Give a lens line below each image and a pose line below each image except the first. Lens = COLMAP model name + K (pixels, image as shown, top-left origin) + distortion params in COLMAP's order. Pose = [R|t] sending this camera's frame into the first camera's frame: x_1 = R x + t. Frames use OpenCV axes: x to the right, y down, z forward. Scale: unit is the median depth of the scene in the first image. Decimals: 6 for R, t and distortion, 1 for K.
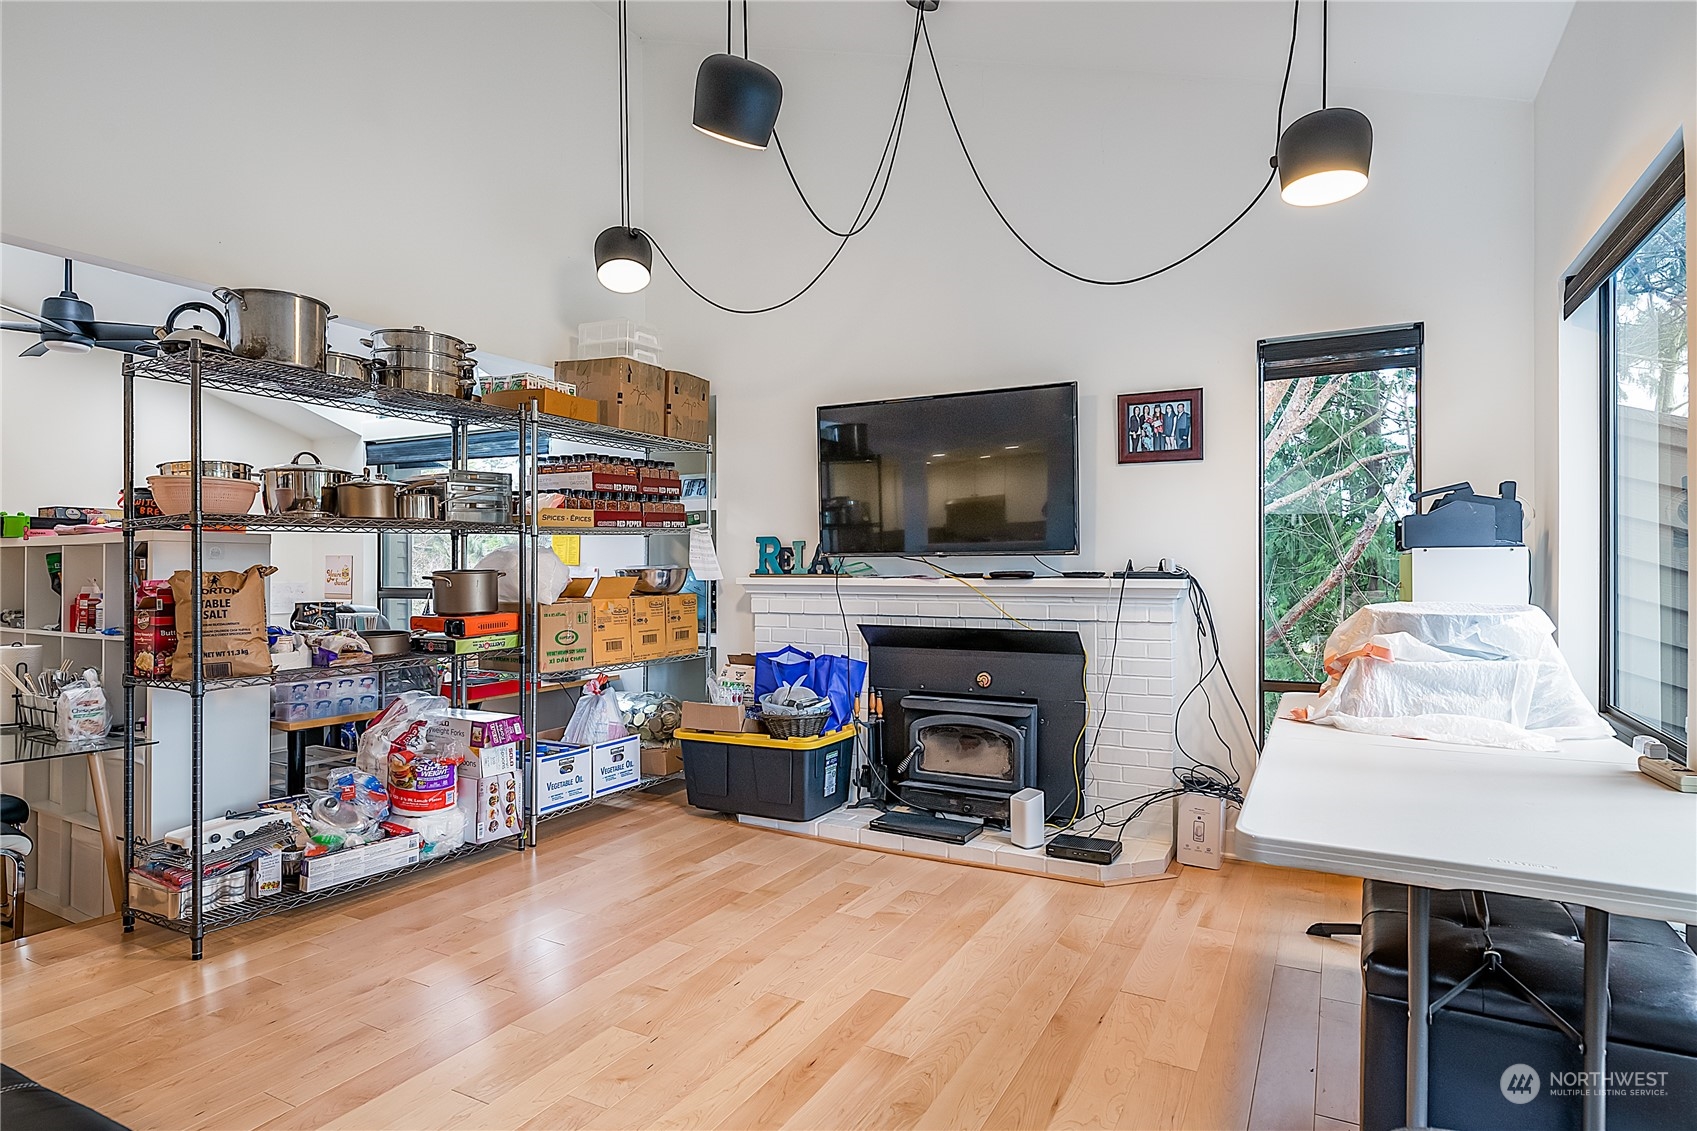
lens RADIAL K [[913.8, 0, 848.9], [0, 913.8, 571.5], [0, 0, 1]] dist [0.000813, -0.005073]
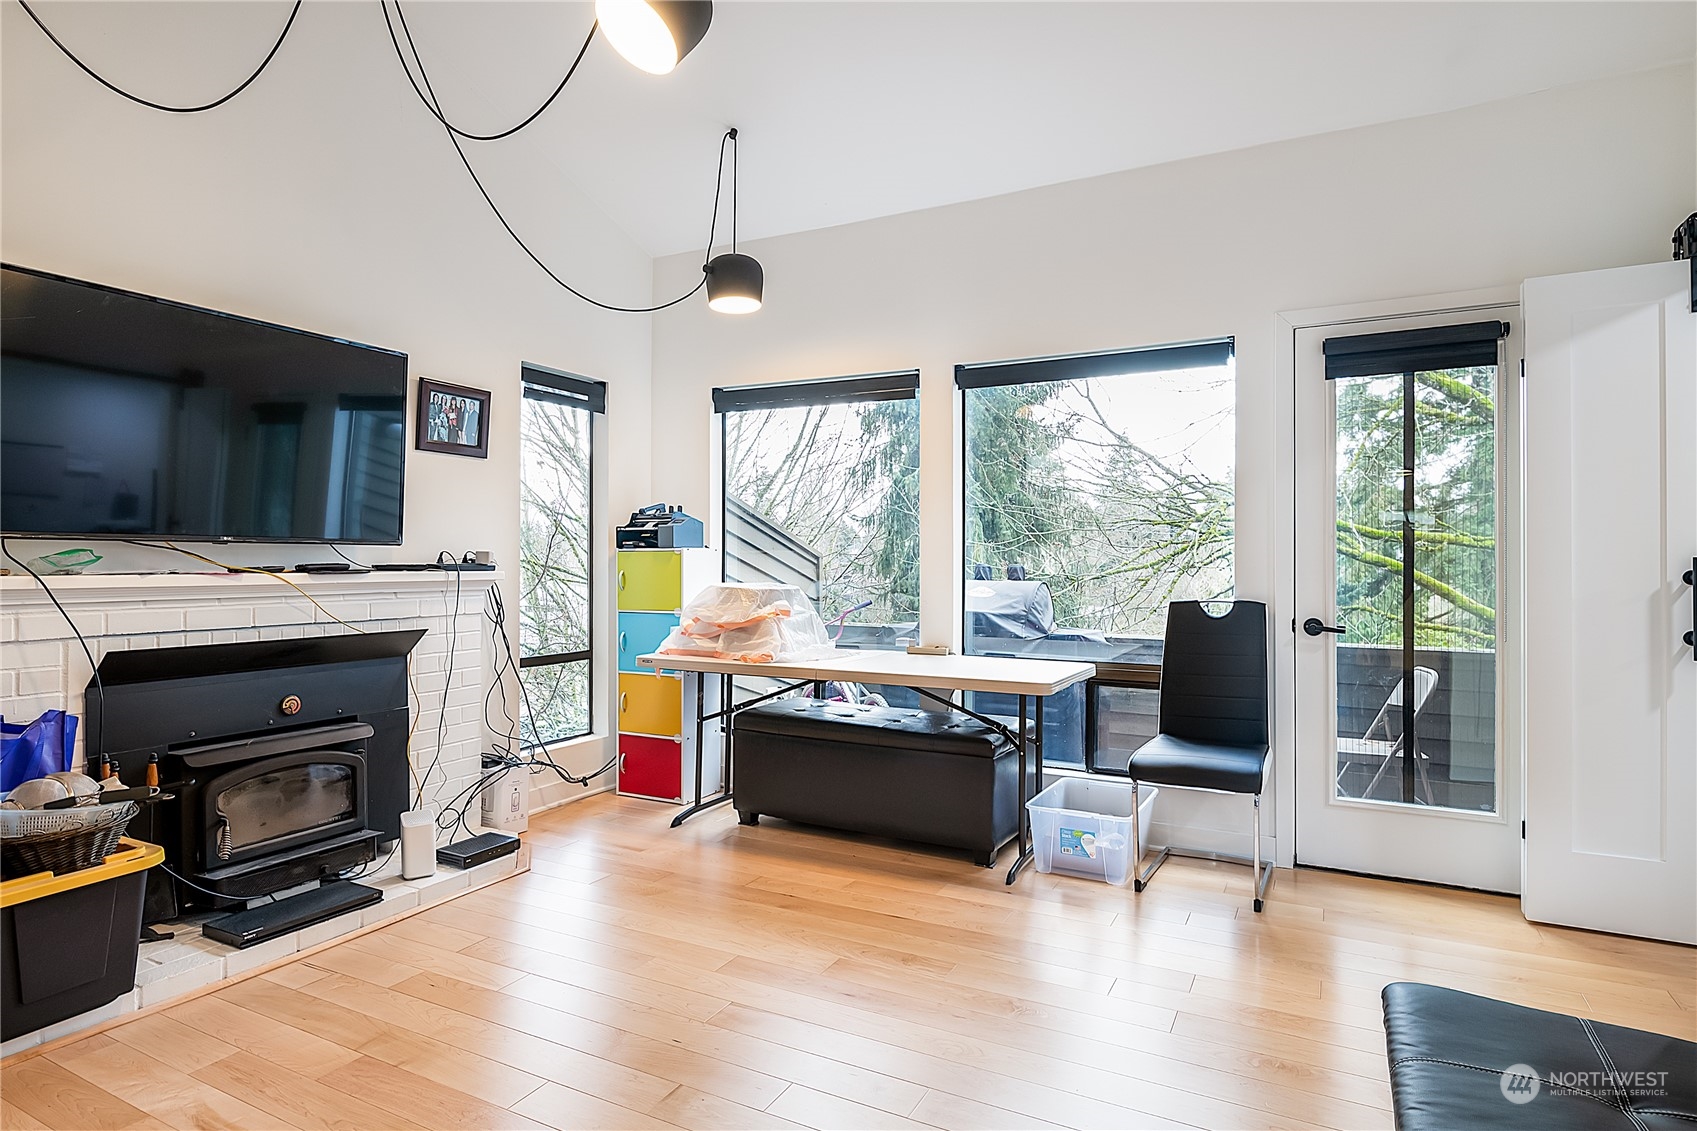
lens RADIAL K [[913.8, 0, 848.2], [0, 913.8, 569.6], [0, 0, 1]] dist [0.000813, -0.005073]
pose [[-0.004625, -0.006239, 0.999970, -0.661557], [0.006136, 0.999962, 0.006267, 0.002951], [-0.999970, 0.006165, -0.004586, 0.568982]]
